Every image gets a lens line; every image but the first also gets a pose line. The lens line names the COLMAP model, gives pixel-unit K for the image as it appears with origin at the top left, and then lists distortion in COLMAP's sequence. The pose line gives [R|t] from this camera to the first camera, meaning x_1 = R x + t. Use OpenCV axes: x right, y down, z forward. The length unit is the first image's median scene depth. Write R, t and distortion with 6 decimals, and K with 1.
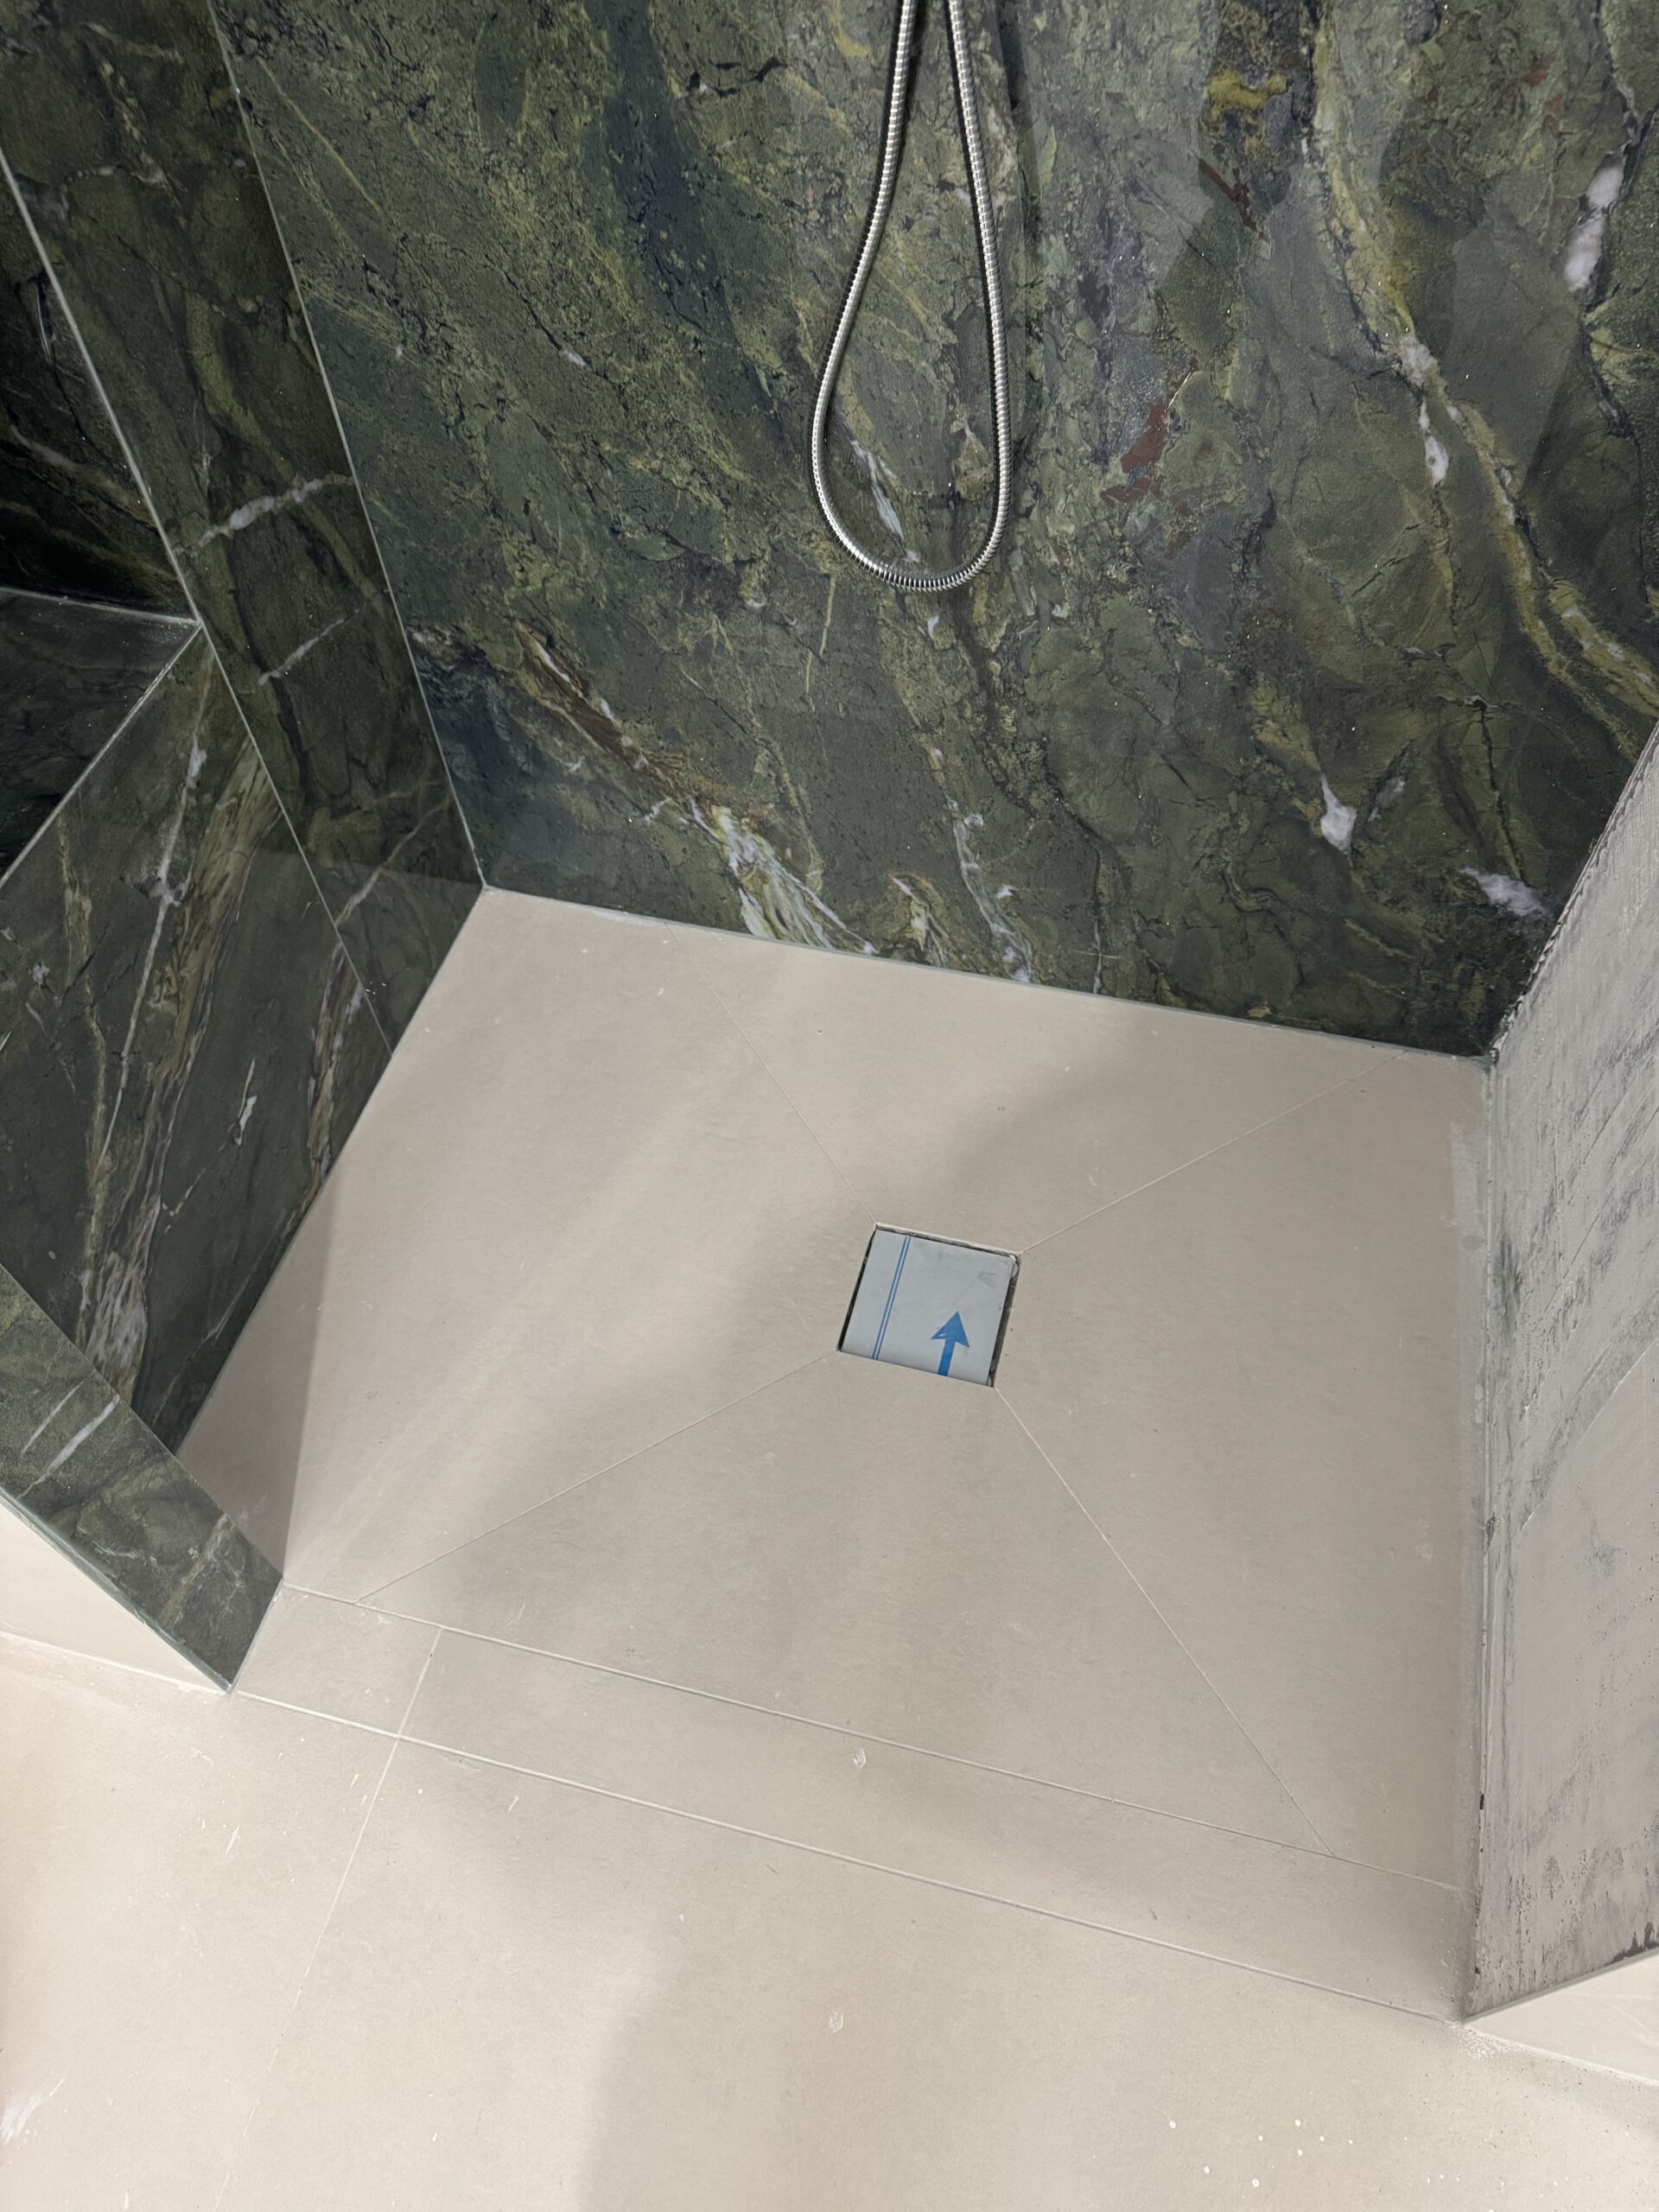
lens RADIAL K [[1563.6, 0, 825.2], [0, 1563.6, 1116.2], [0, 0, 1]] dist [0.018284, -0.037108]
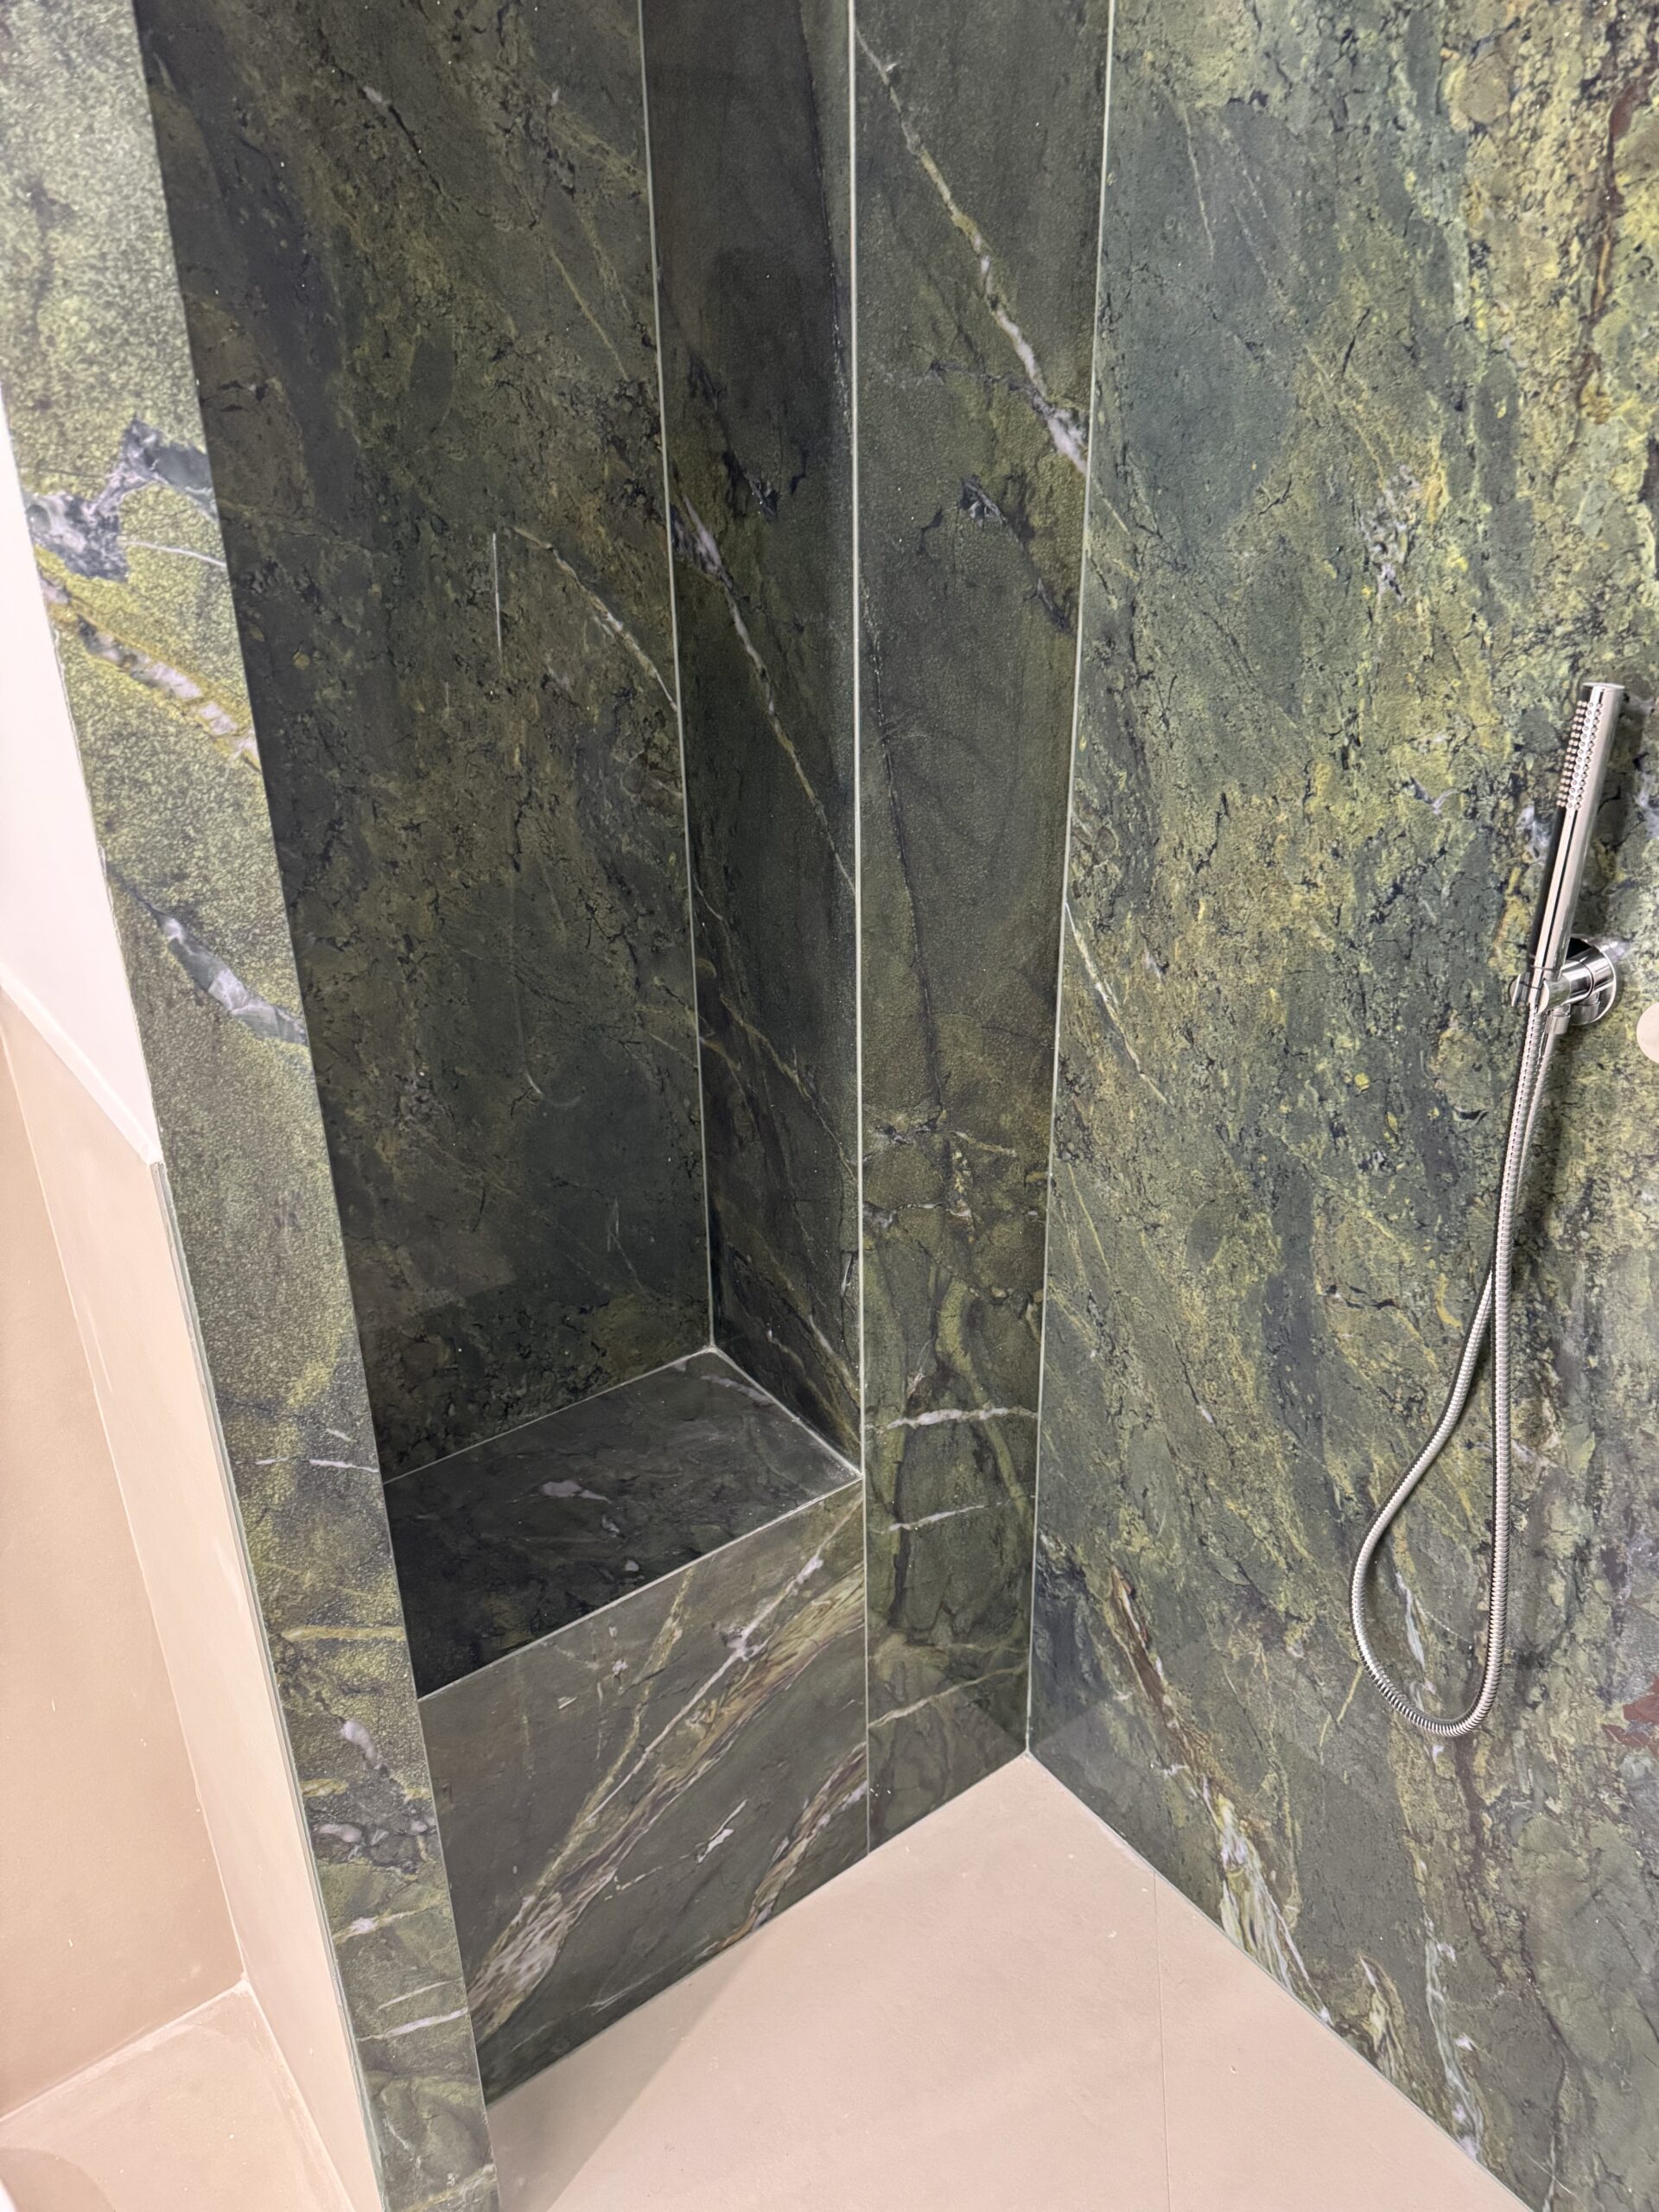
lens RADIAL K [[1563.6, 0, 830.0], [0, 1563.6, 1076.3], [0, 0, 1]] dist [0.018284, -0.037108]
pose [[0.786344, 0.272535, -0.554426, 0.221652], [-0.508887, 0.794583, -0.331167, -0.124315], [0.350283, 0.542551, 0.763505, -0.213737]]
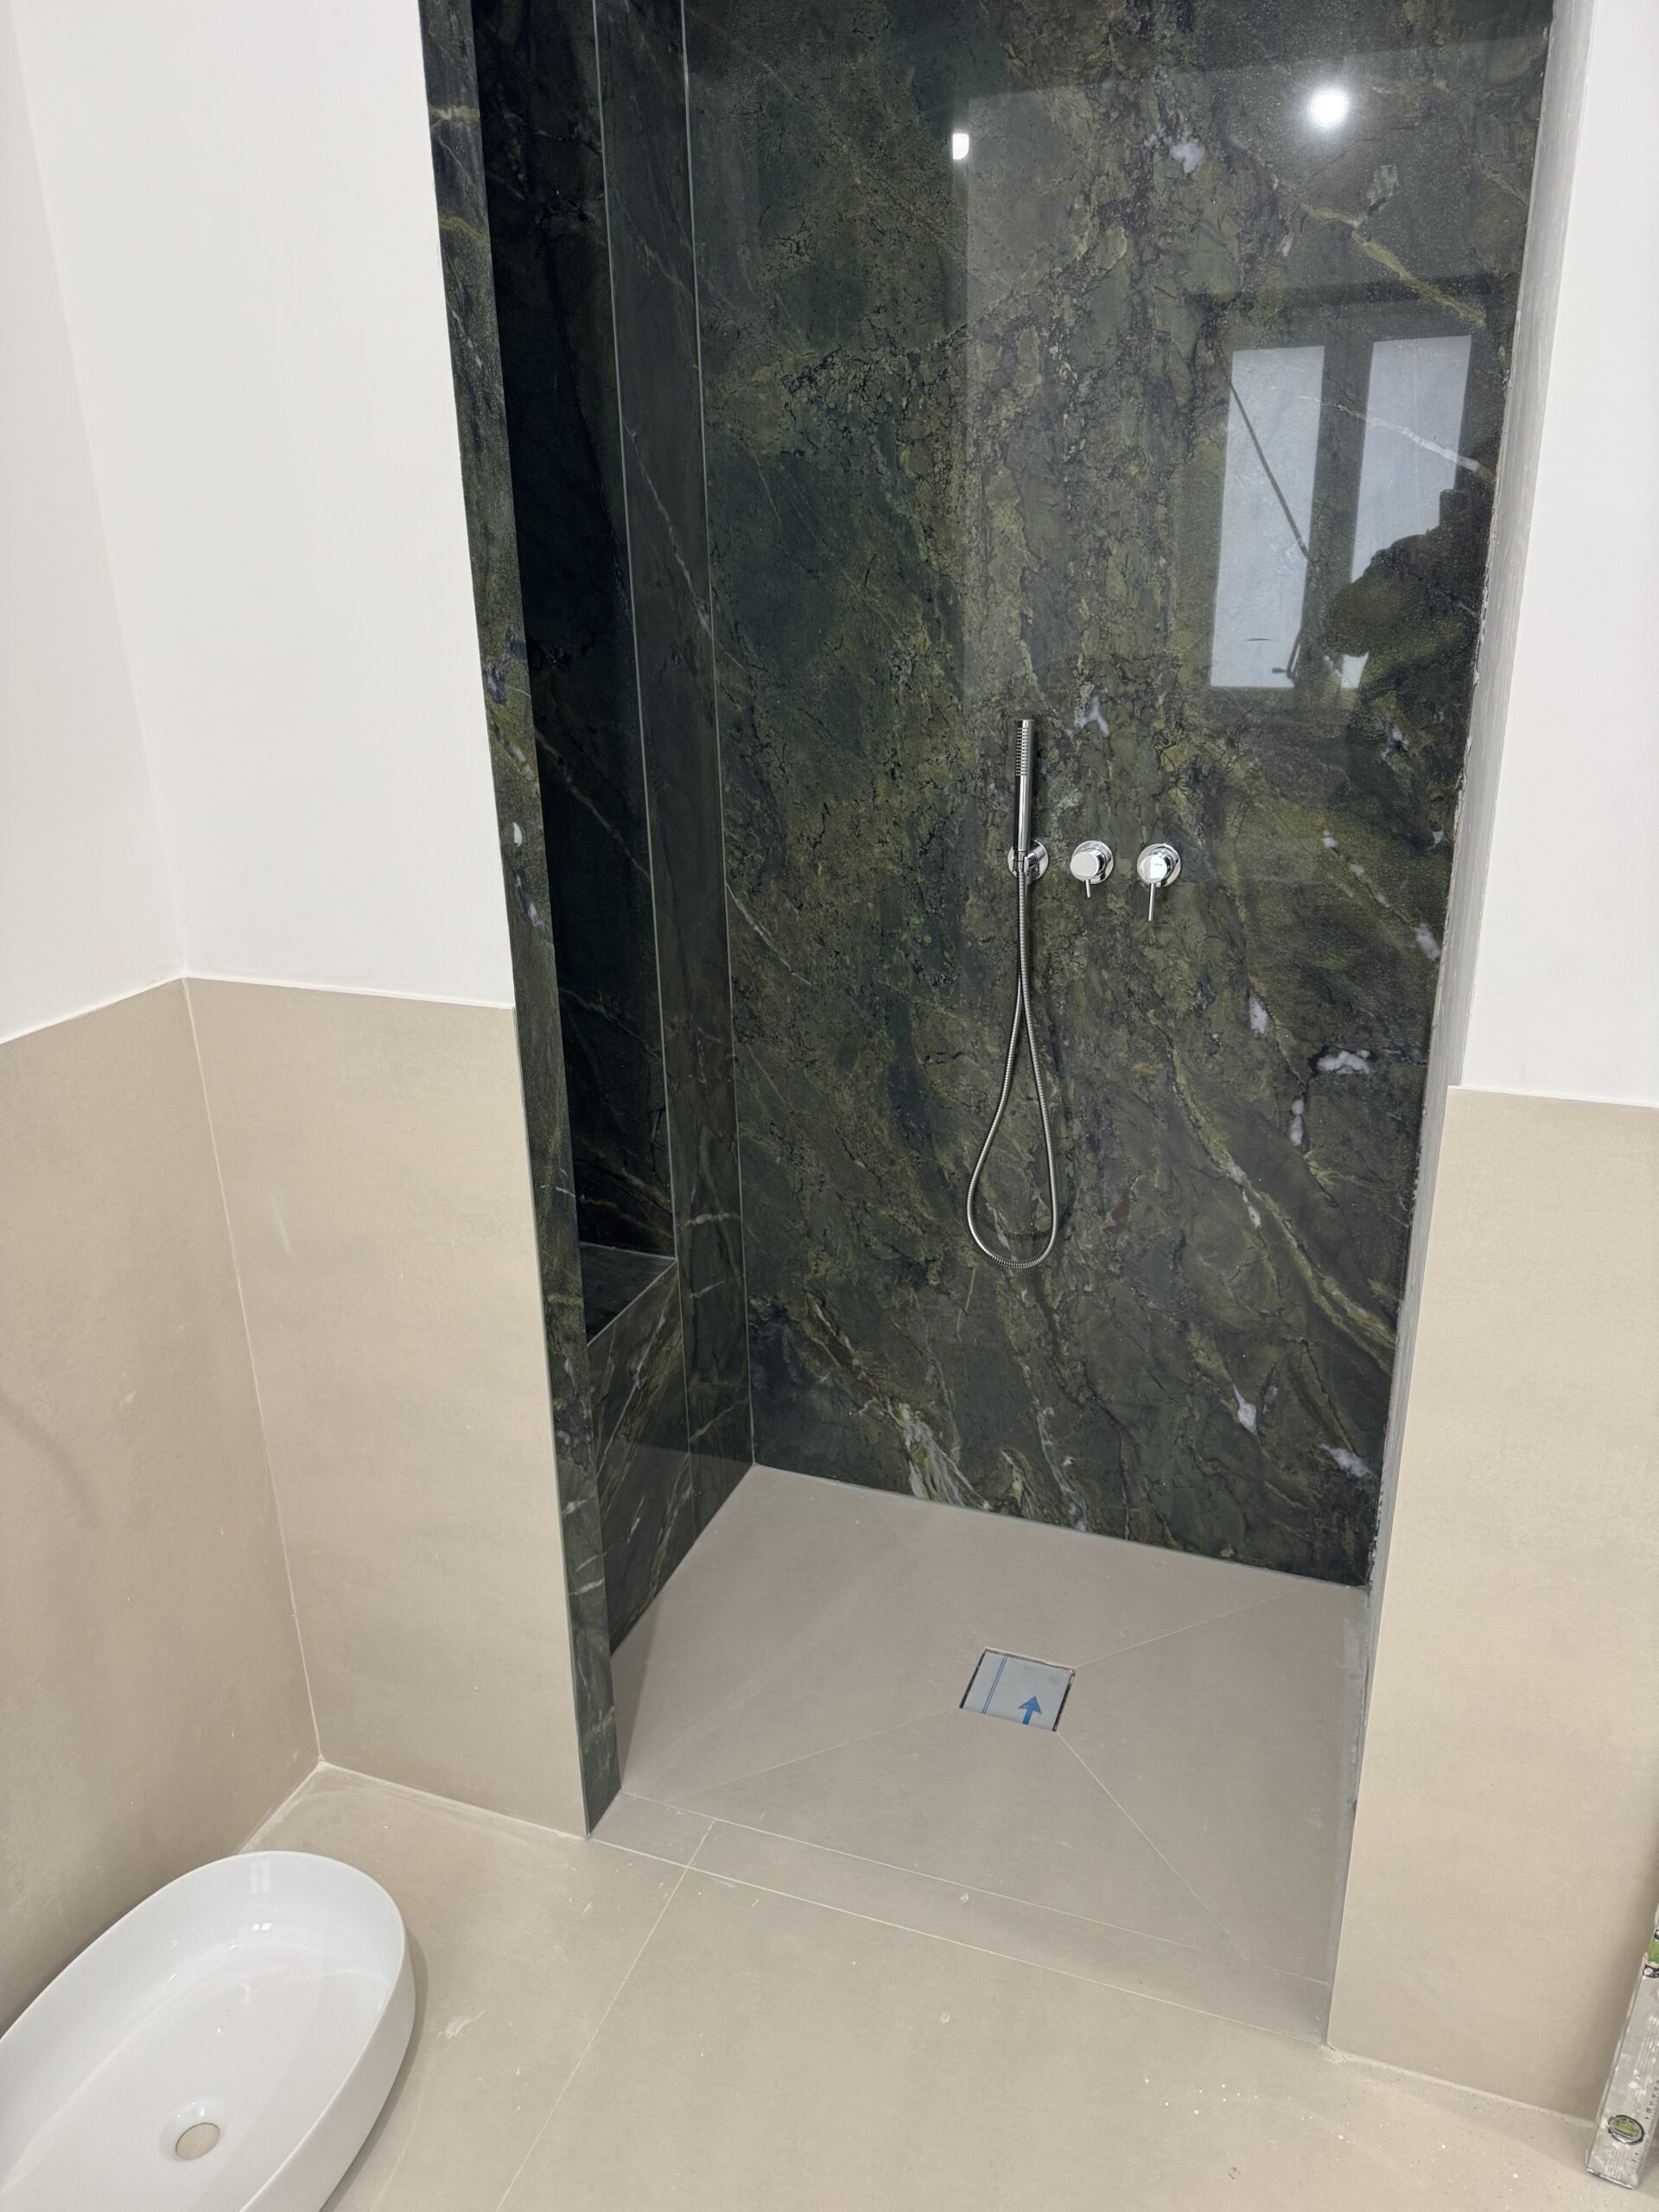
lens RADIAL K [[1563.6, 0, 835.4], [0, 1563.6, 1088.7], [0, 0, 1]] dist [0.018284, -0.037108]
pose [[0.995363, 0.046134, -0.084399, -0.014832], [-0.085715, 0.823565, -0.560708, 0.636521], [0.043641, 0.565342, 0.823701, -0.831731]]
